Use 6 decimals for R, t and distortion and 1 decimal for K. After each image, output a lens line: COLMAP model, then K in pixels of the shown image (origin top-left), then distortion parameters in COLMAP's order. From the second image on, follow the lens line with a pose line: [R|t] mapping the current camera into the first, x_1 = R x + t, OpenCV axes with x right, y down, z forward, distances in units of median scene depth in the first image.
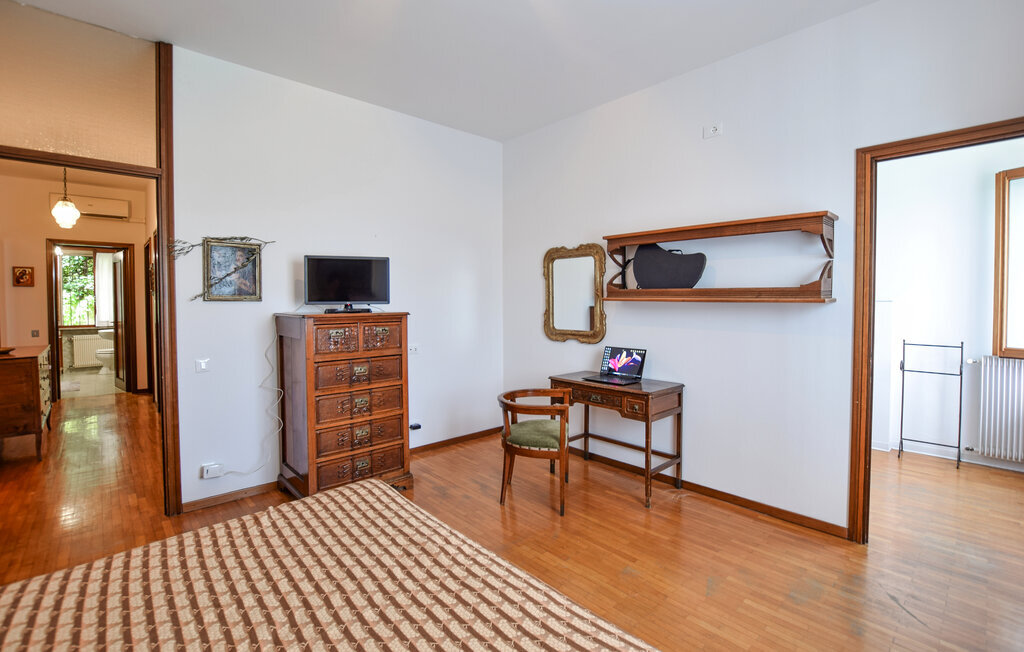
lens RADIAL K [[453.8, 0, 509.6], [0, 453.8, 315.2], [0, 0, 1]] dist [-0.021269, 0.000686]
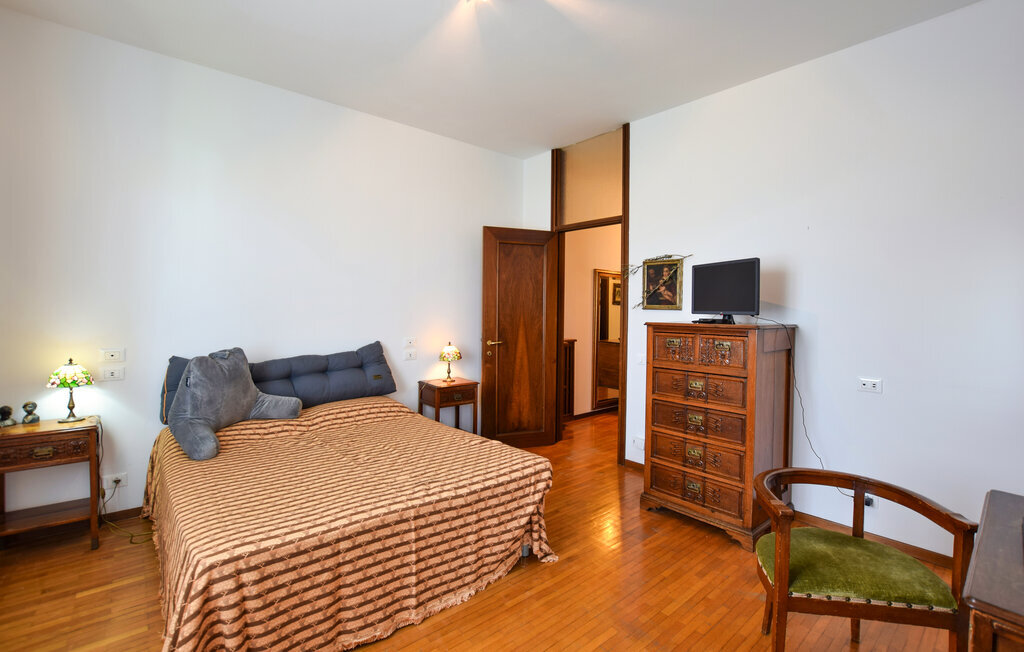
lens RADIAL K [[453.8, 0, 509.6], [0, 453.8, 315.2], [0, 0, 1]] dist [-0.021269, 0.000686]
pose [[-0.021030, 0.013218, -0.999691, 0.591922], [-0.038094, 0.999176, 0.014013, -0.018924], [0.999053, 0.038377, -0.020509, 0.621056]]
